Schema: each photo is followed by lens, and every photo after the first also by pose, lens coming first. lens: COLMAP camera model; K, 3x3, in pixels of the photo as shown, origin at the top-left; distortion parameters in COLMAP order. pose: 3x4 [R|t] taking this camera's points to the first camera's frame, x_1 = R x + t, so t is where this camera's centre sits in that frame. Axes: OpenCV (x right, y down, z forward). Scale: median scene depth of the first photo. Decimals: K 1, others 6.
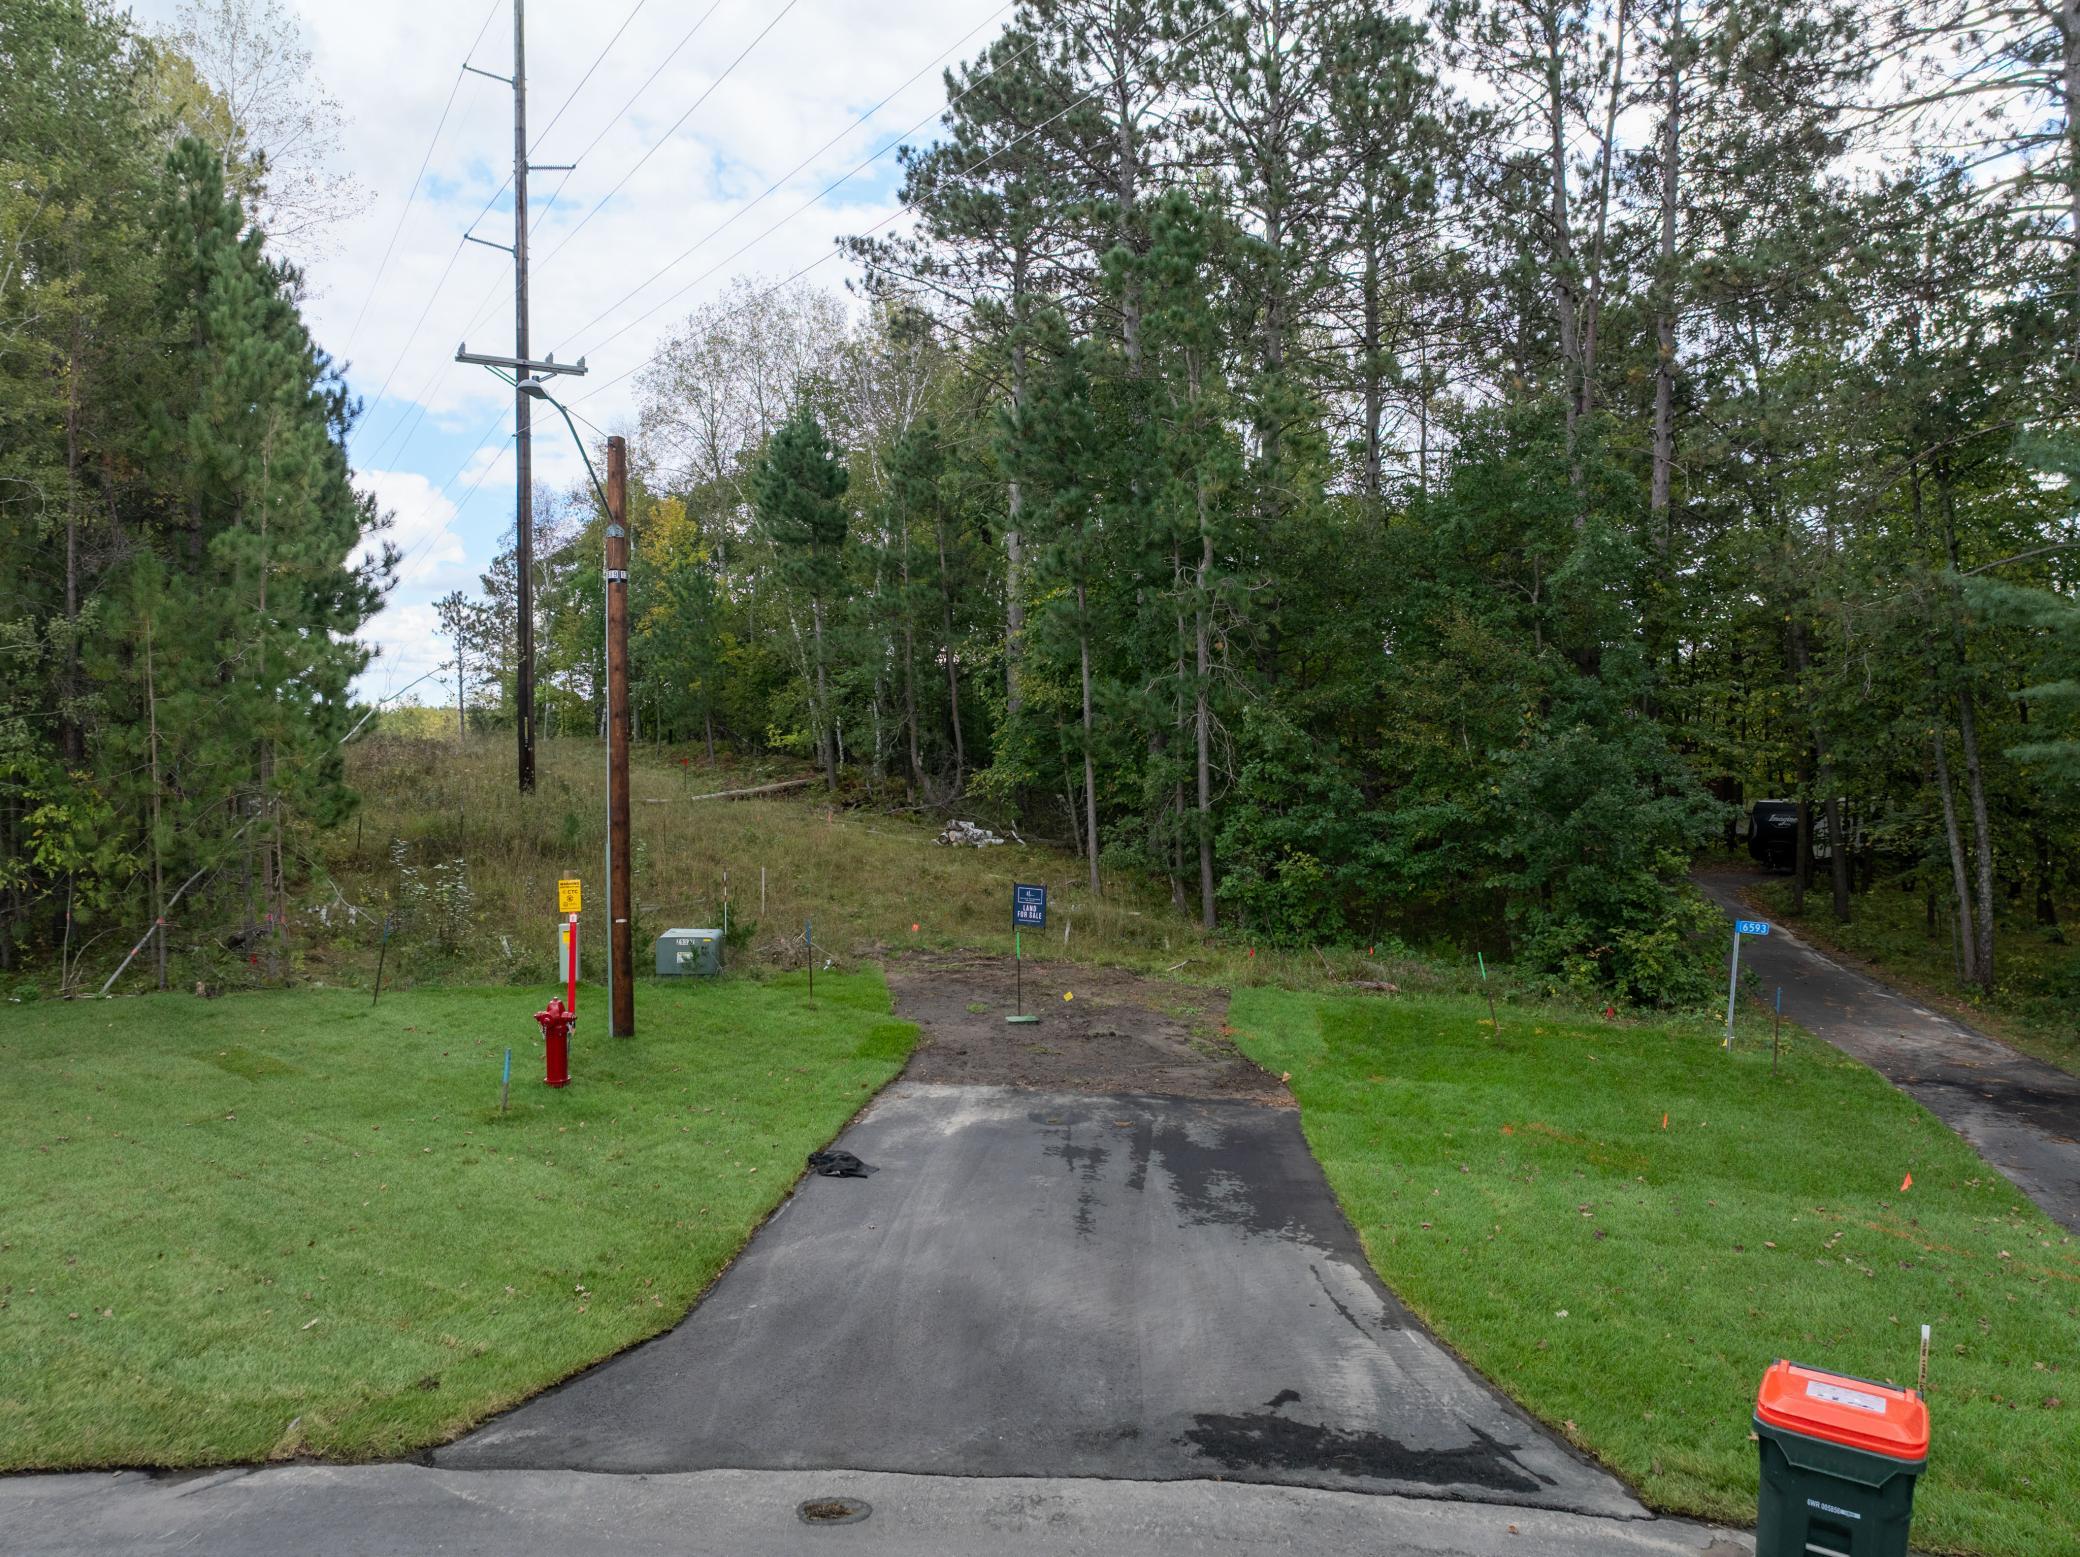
lens RADIAL K [[1467.0, 0, 1045.1], [0, 1467.0, 761.0], [0, 0, 1]] dist [-0.041392, 0.015724]
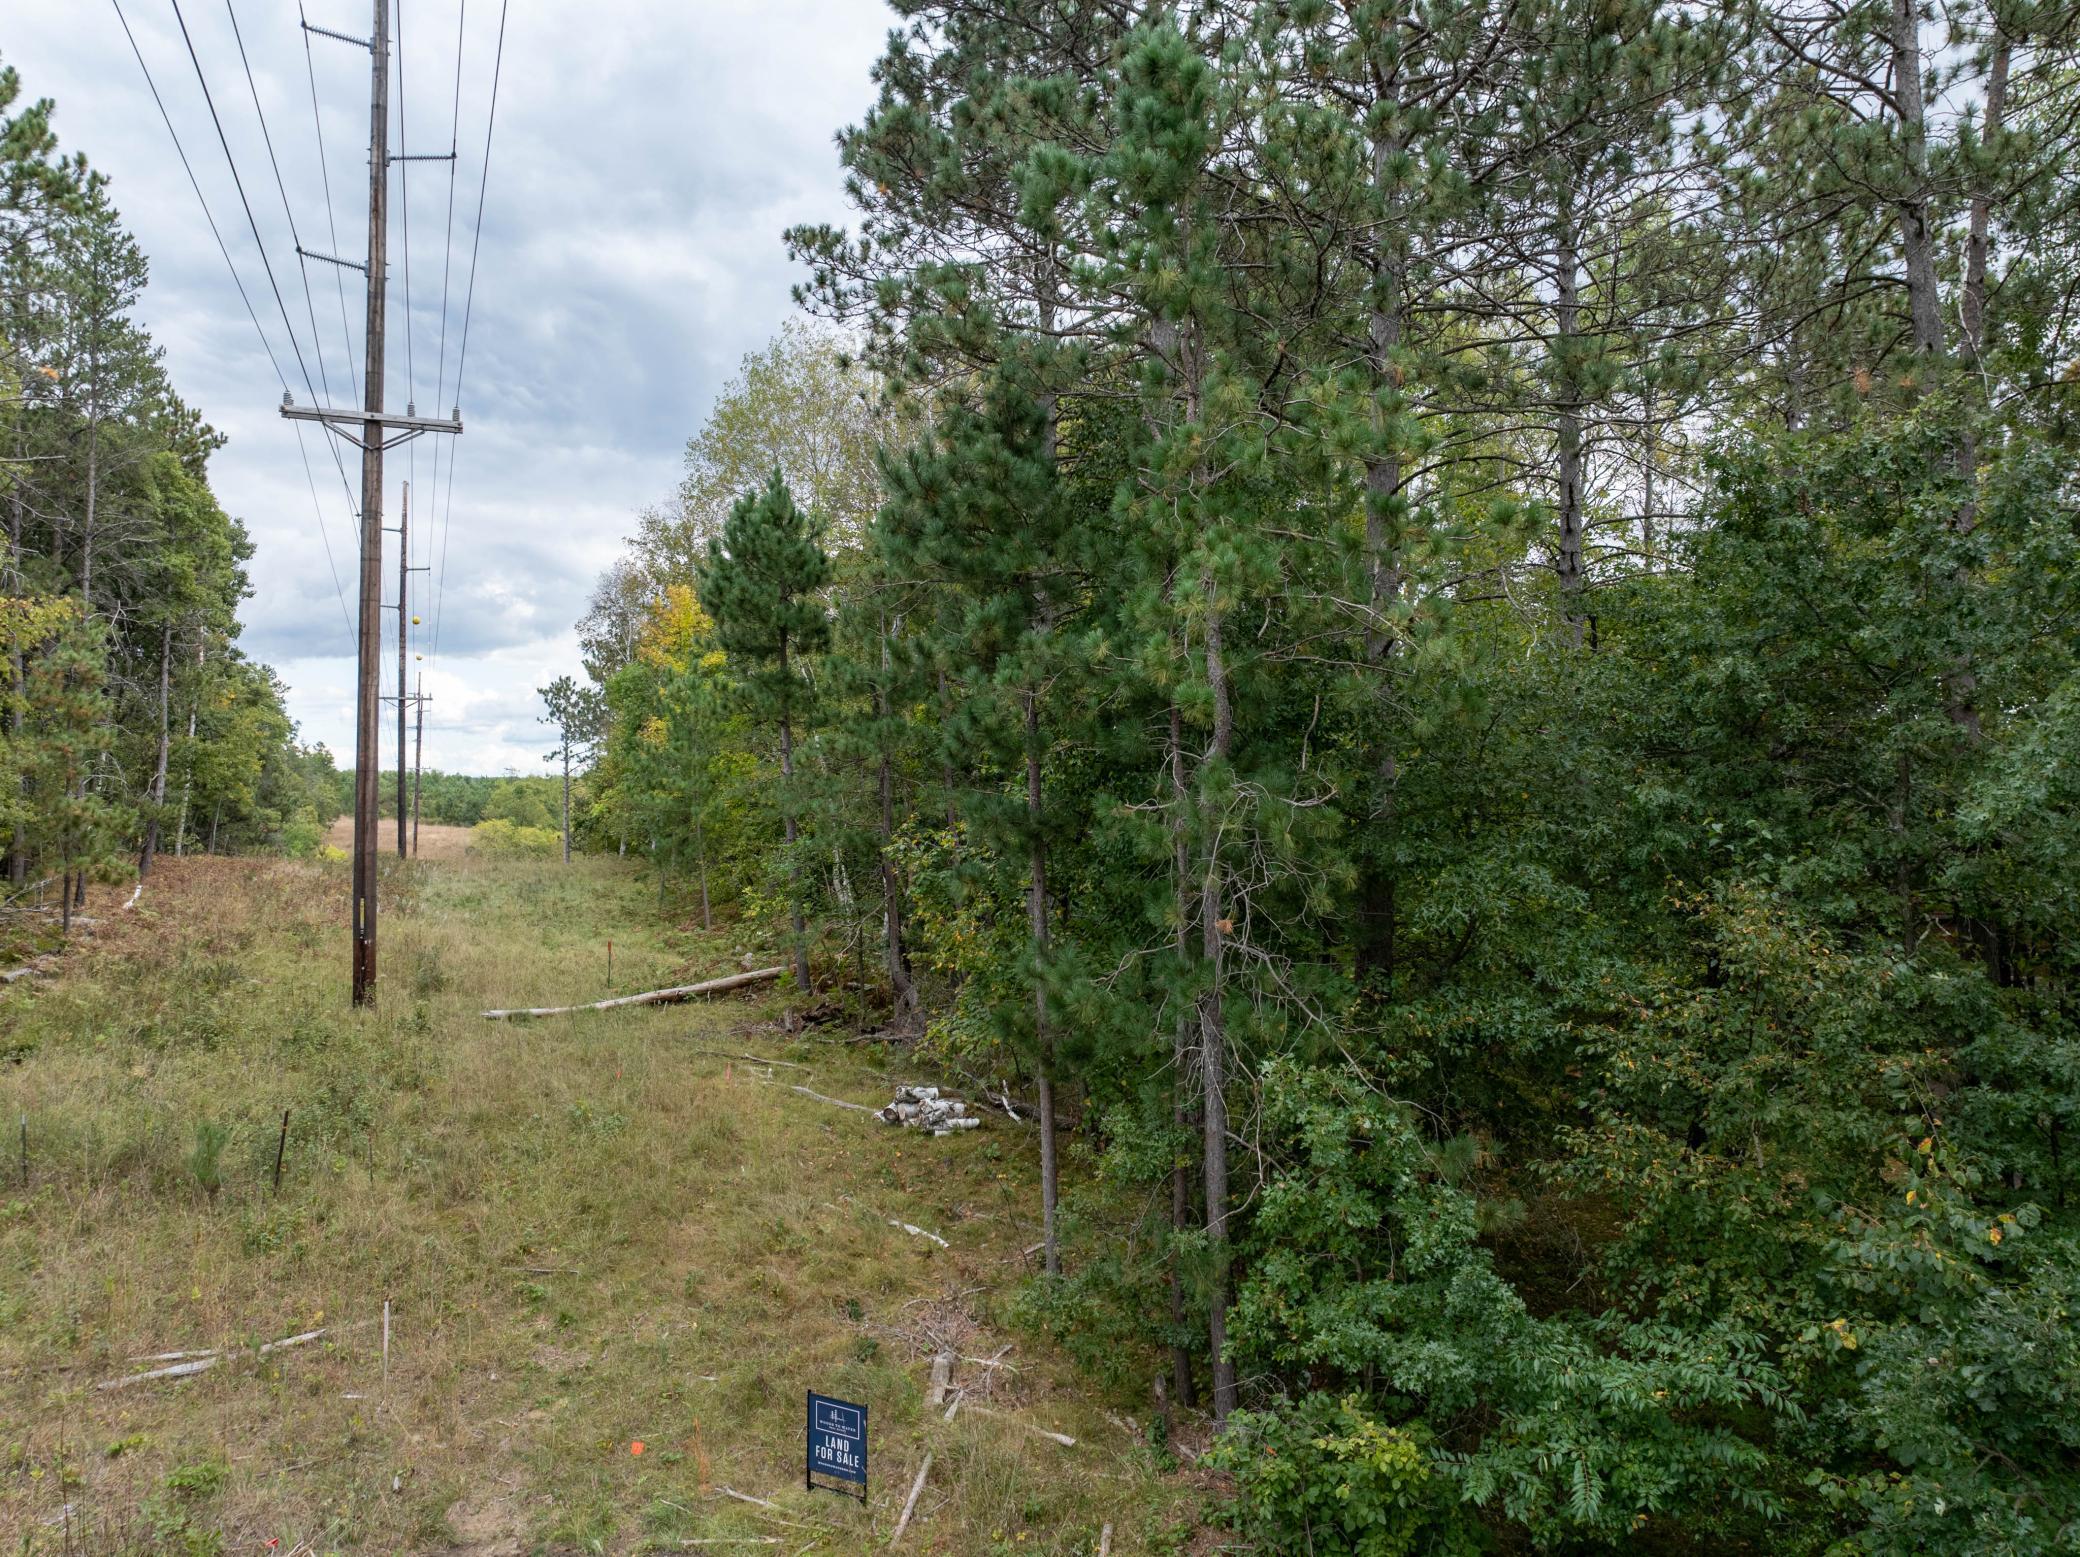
lens RADIAL K [[1467.0, 0, 1040.8], [0, 1467.0, 770.7], [0, 0, 1]] dist [-0.041392, 0.015724]
pose [[0.990385, 0.007217, -0.138149, 0.080160], [-0.012400, 0.999250, -0.036689, -0.071692], [0.137780, 0.038049, 0.989732, 0.324791]]
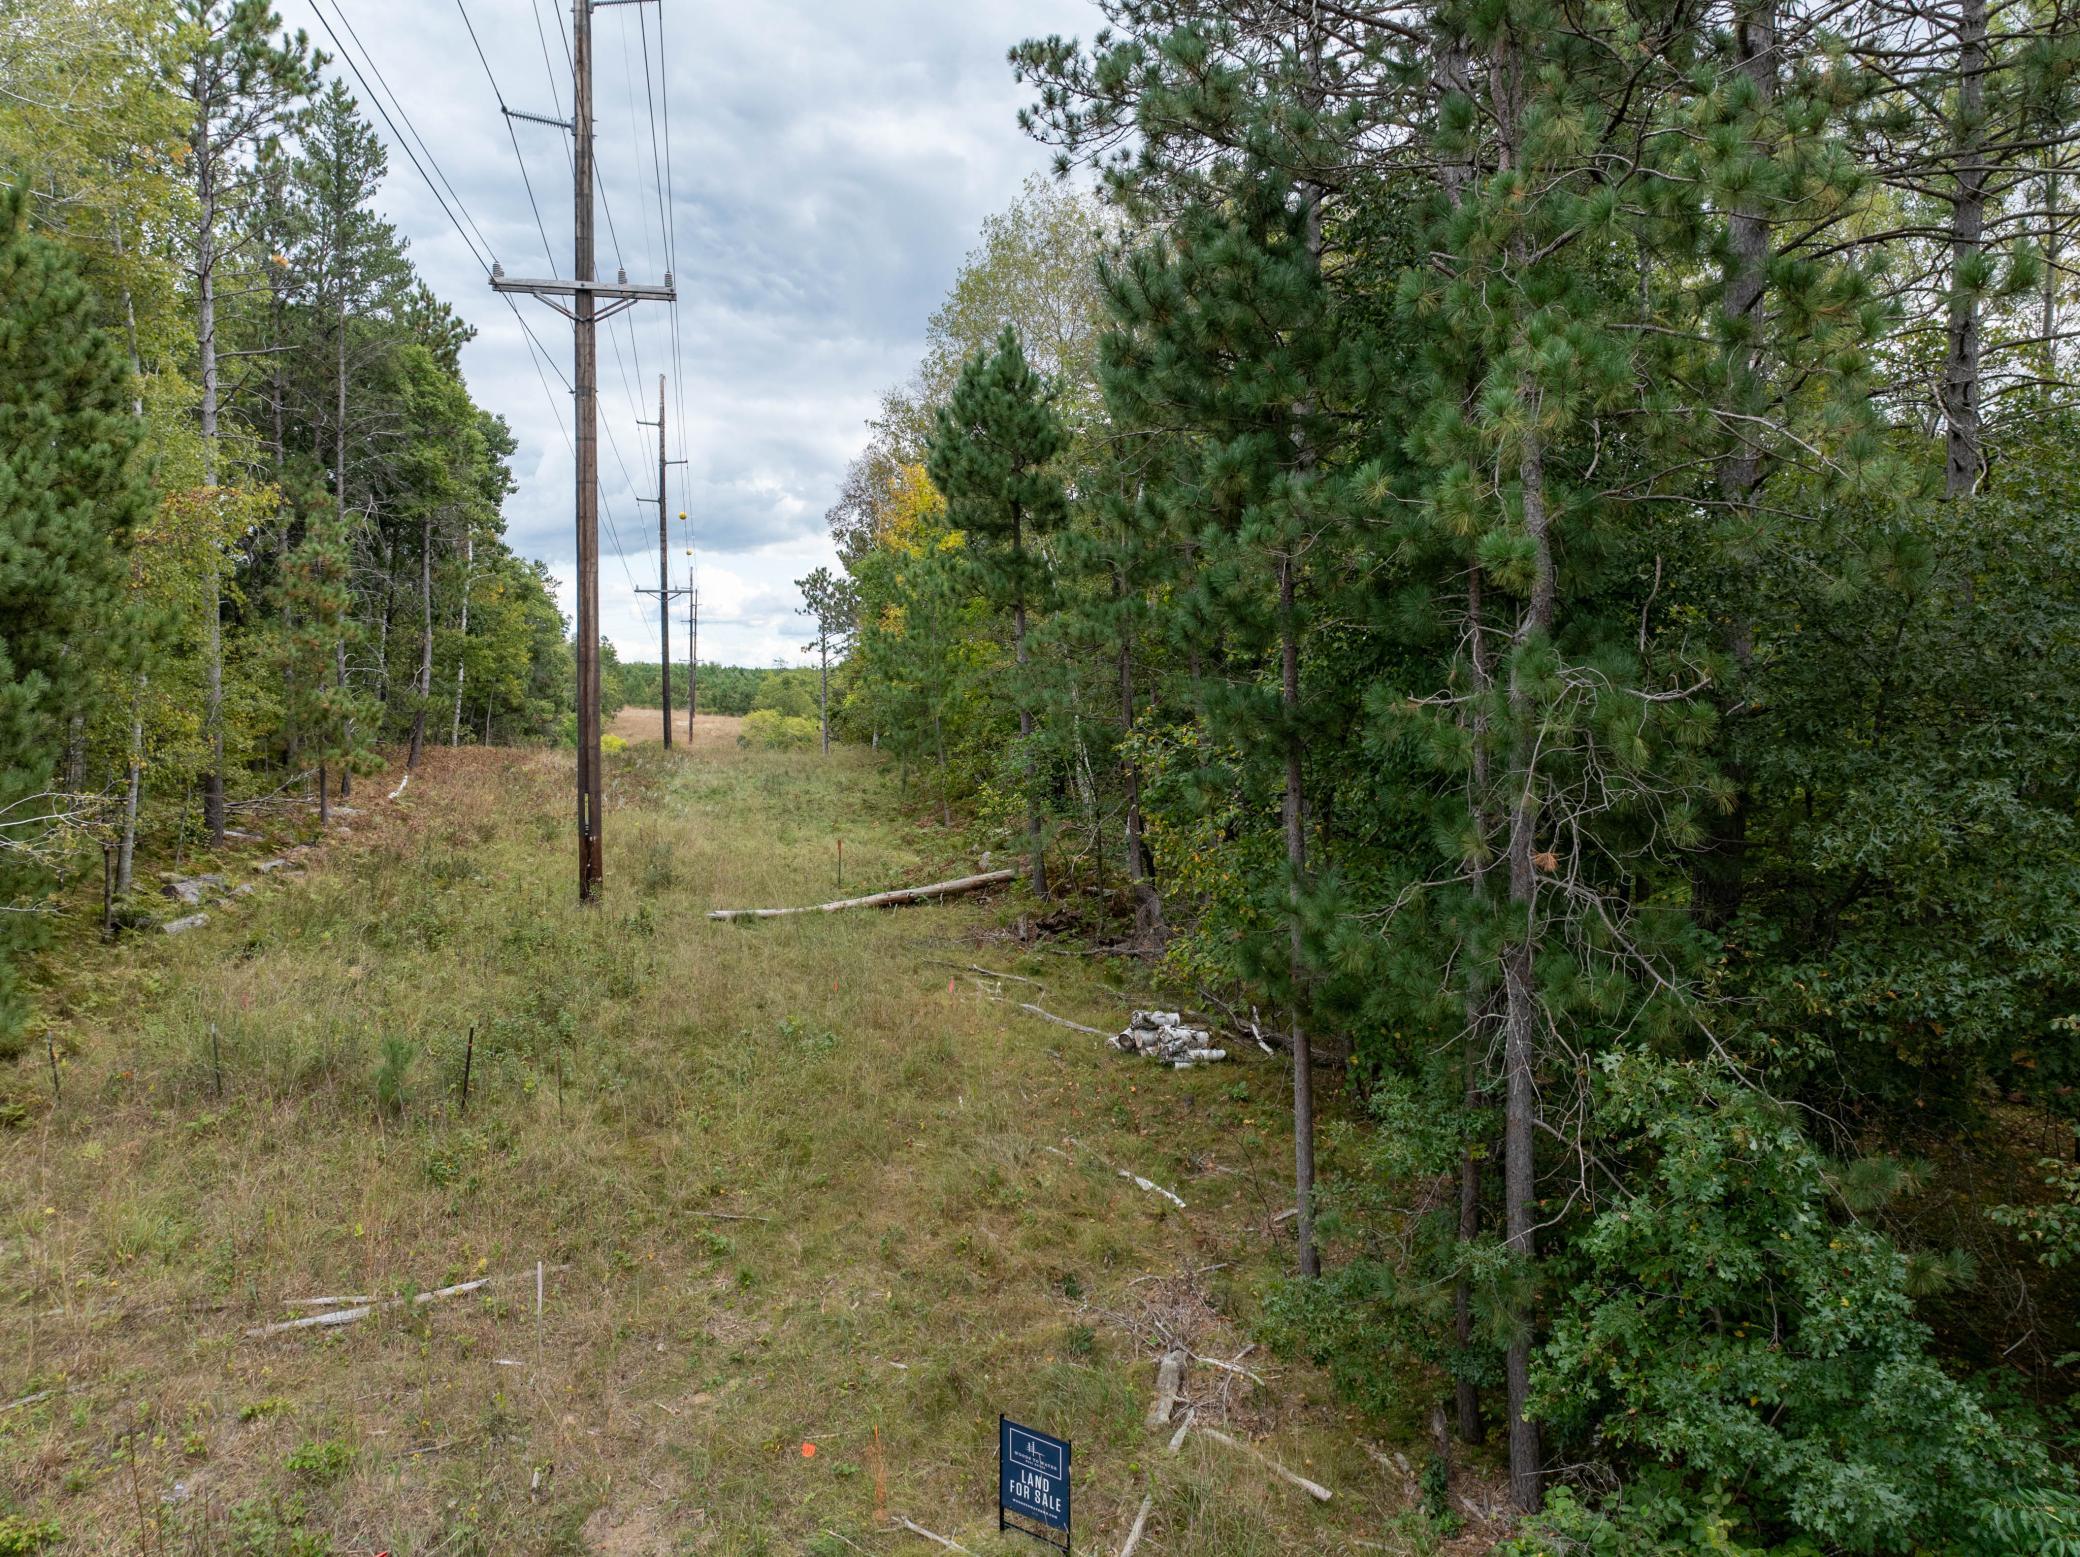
lens RADIAL K [[1467.0, 0, 1035.1], [0, 1467.0, 774.3], [0, 0, 1]] dist [-0.041392, 0.015724]
pose [[0.949690, 0.025969, -0.312113, 0.071042], [-0.013078, 0.998975, 0.043326, -0.073202], [0.312919, -0.037065, 0.949056, 0.397017]]
